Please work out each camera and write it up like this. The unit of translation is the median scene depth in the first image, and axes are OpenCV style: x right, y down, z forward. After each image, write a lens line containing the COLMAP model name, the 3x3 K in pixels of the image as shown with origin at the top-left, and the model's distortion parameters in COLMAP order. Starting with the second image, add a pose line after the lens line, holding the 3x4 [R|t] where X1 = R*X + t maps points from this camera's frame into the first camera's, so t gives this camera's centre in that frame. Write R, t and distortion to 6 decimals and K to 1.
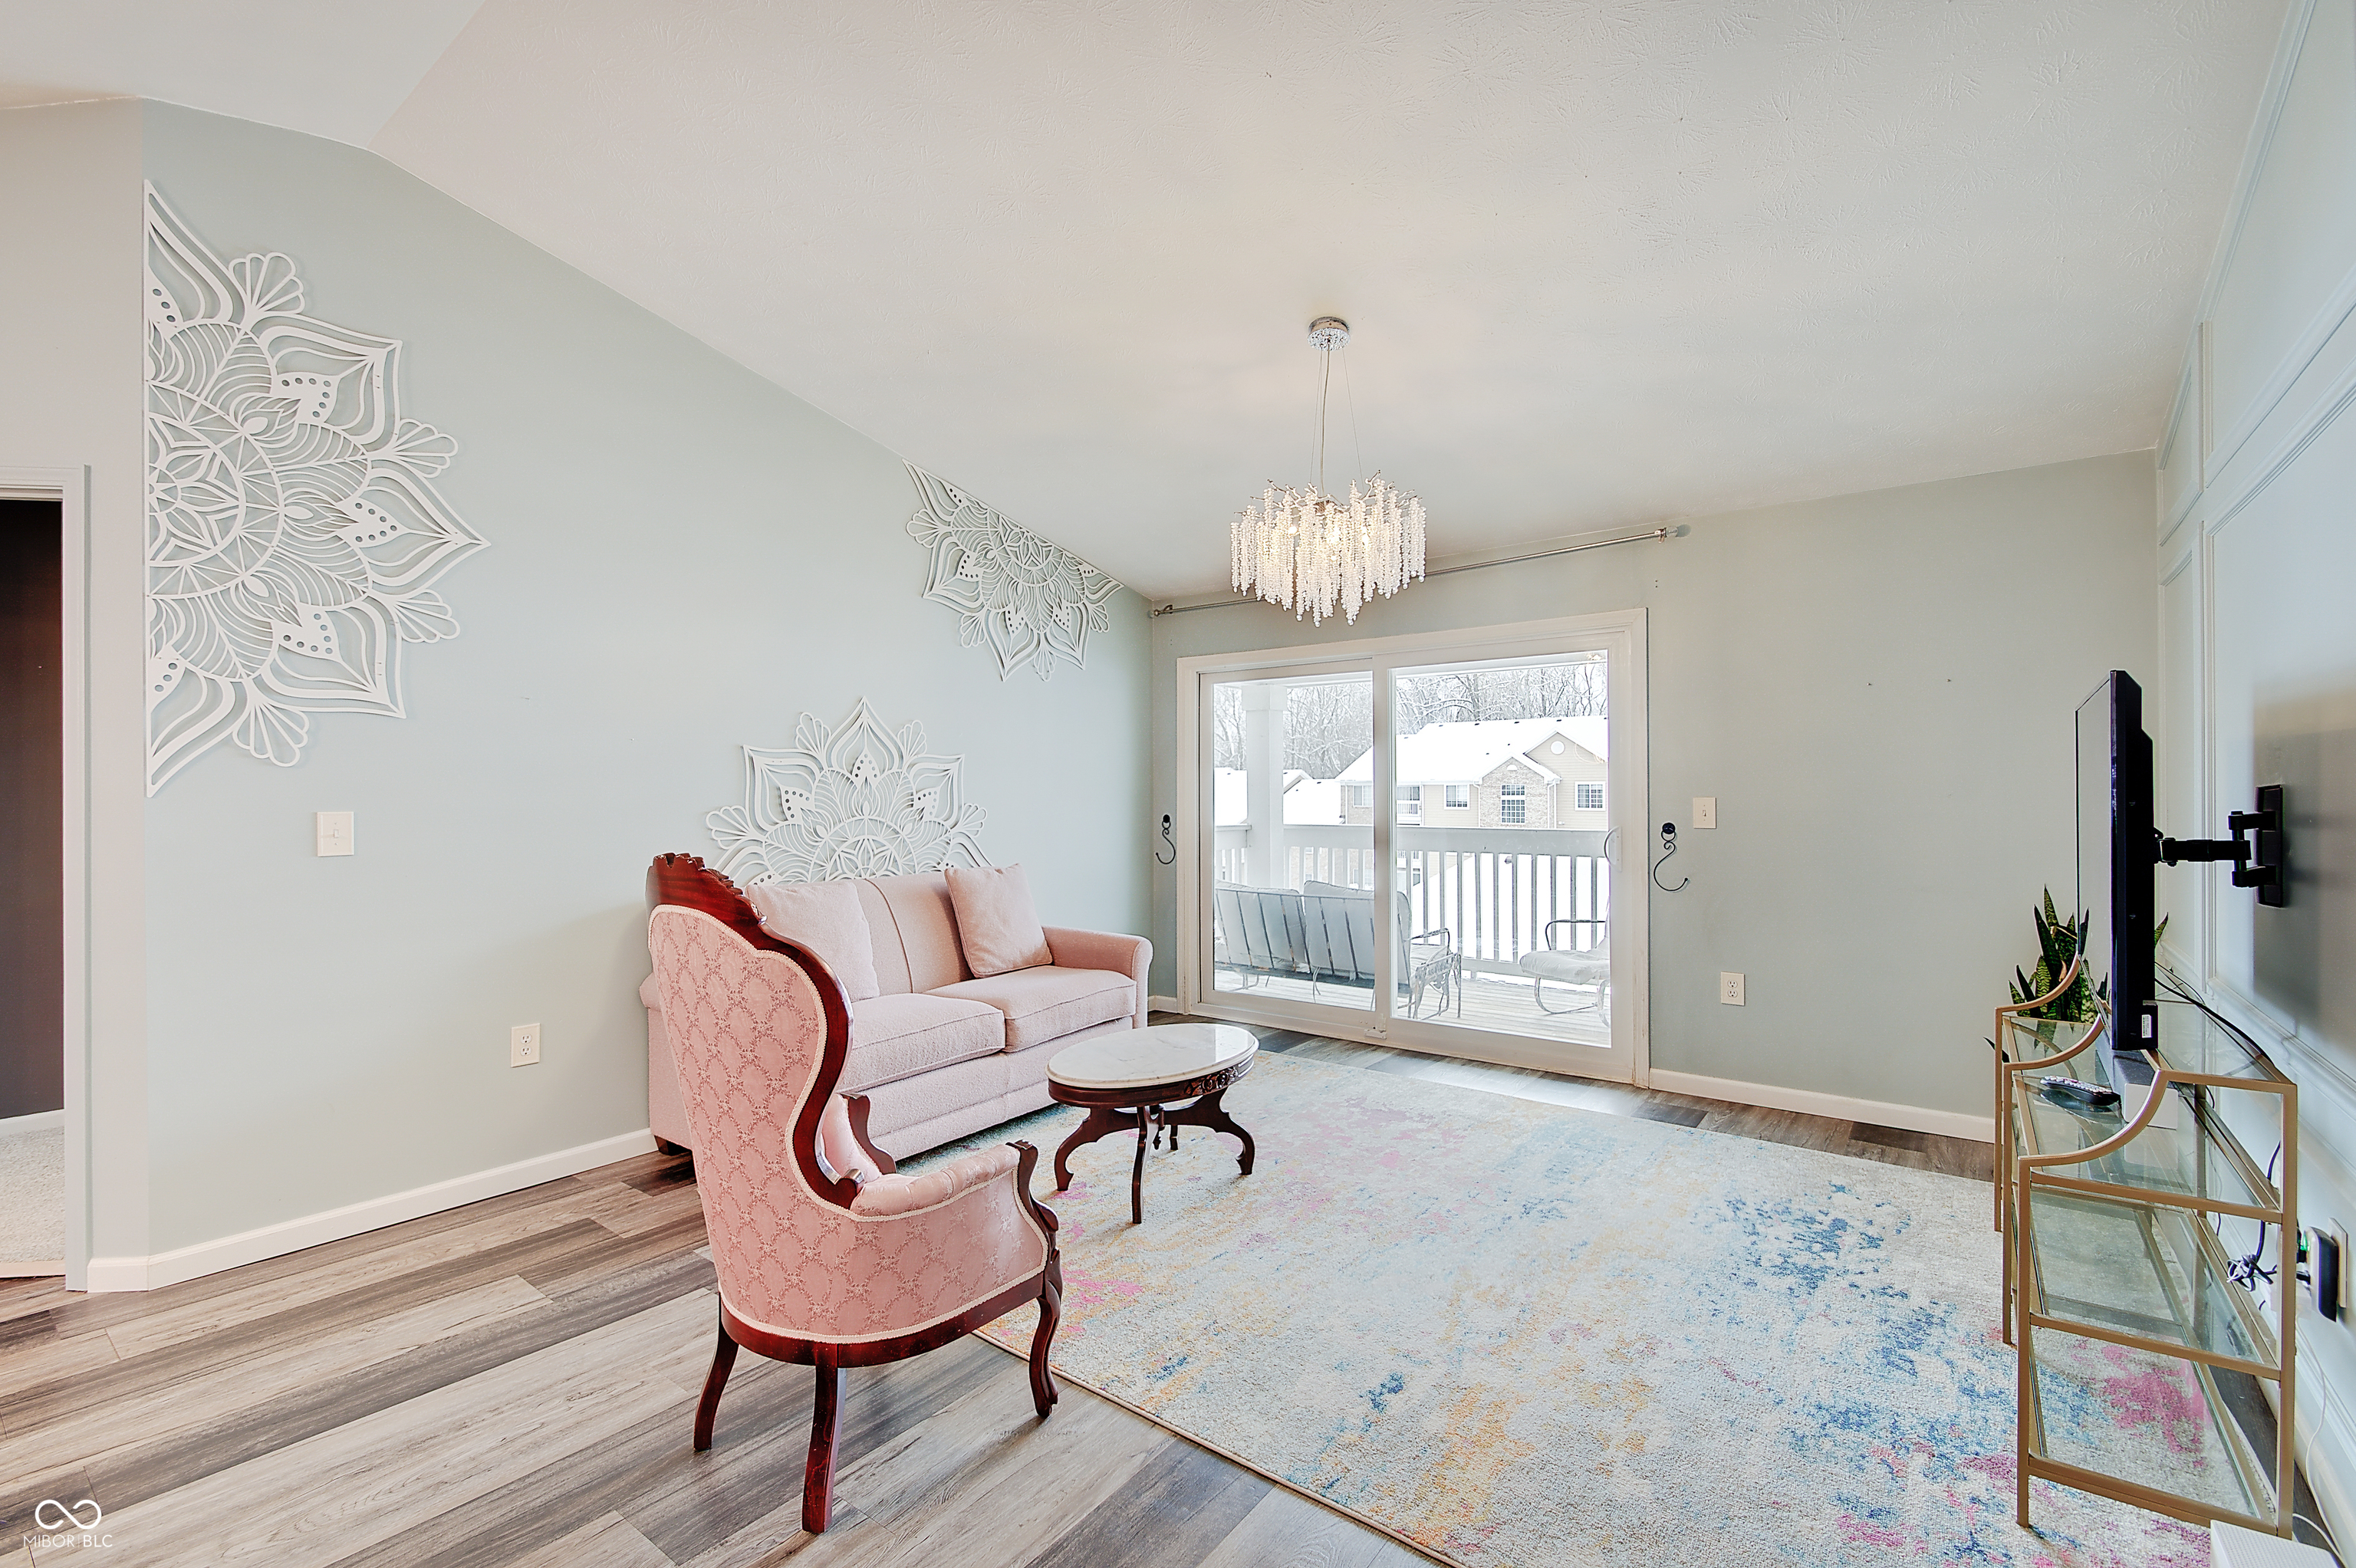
lens RADIAL K [[1007.0, 0, 1167.3], [0, 1007.0, 793.9], [0, 0, 1]] dist [-0.000429, -0.001410]
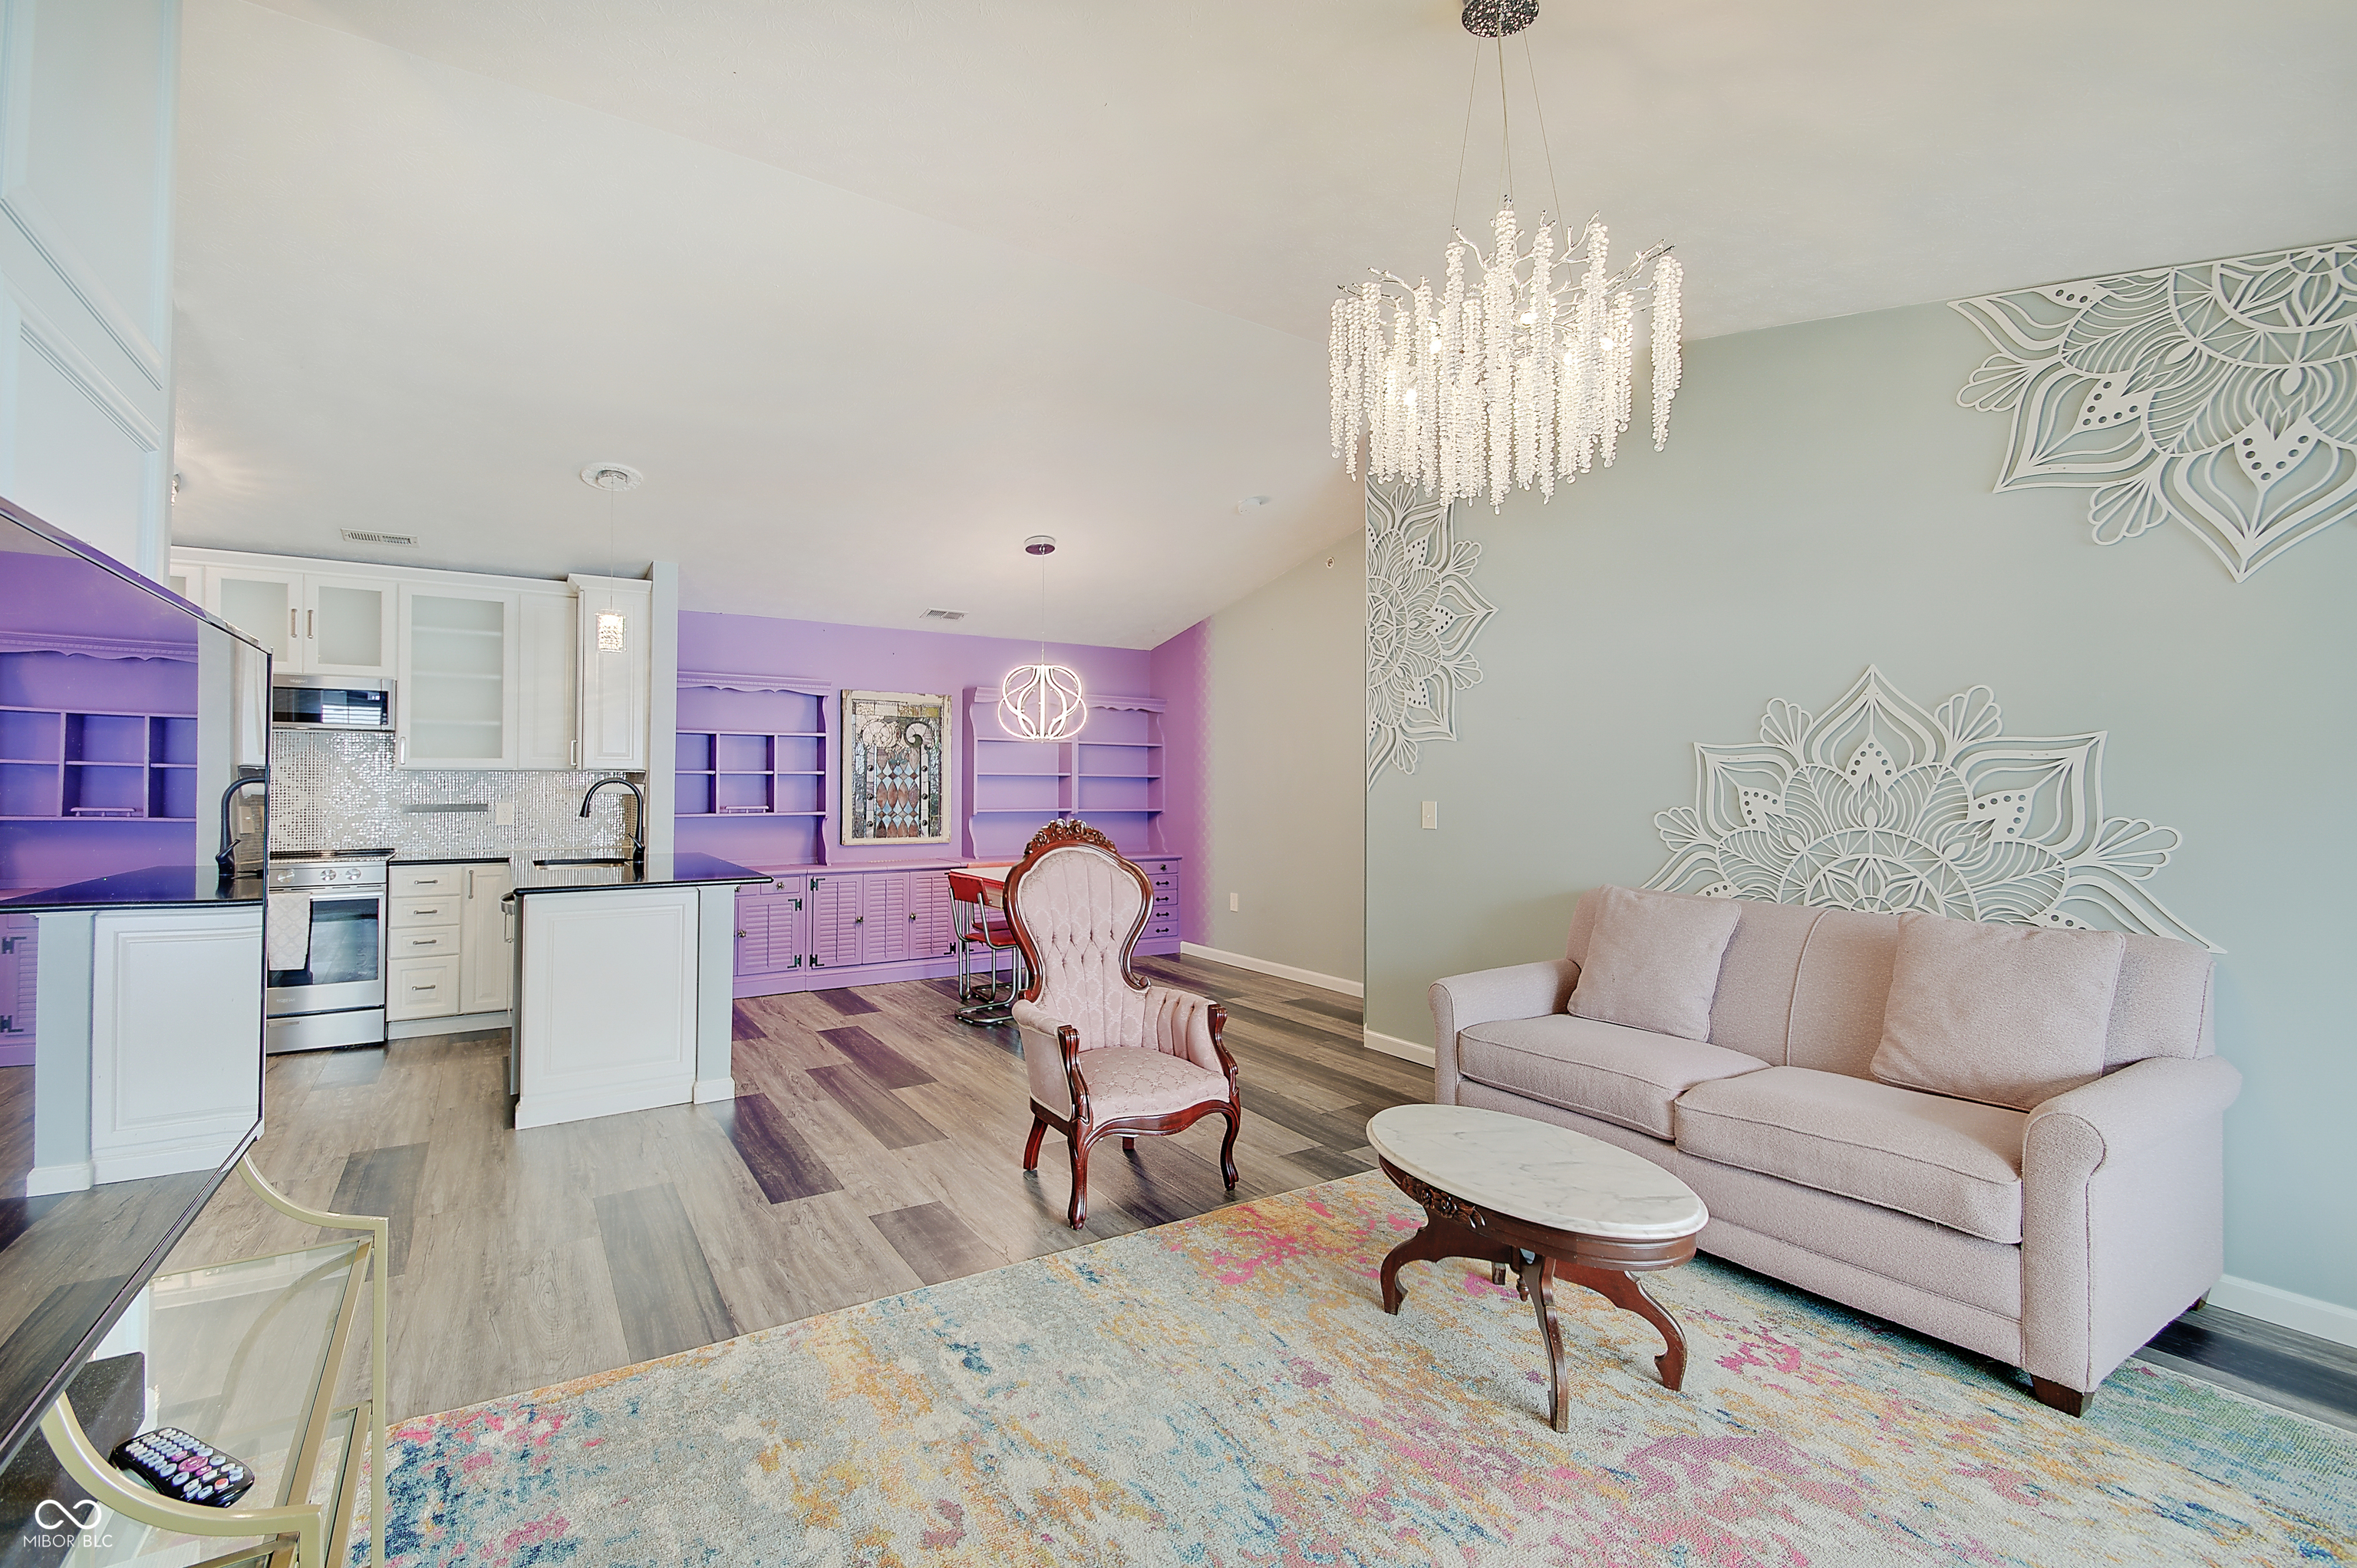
lens RADIAL K [[1007.4, 0, 1159.2], [0, 1007.4, 772.7], [0, 0, 1]] dist [-0.000429, -0.001410]
pose [[-0.329284, -0.010473, -0.944173, 0.603446], [-0.005718, 0.999942, -0.009098, -0.008669], [0.944214, 0.002403, -0.329325, 0.797184]]
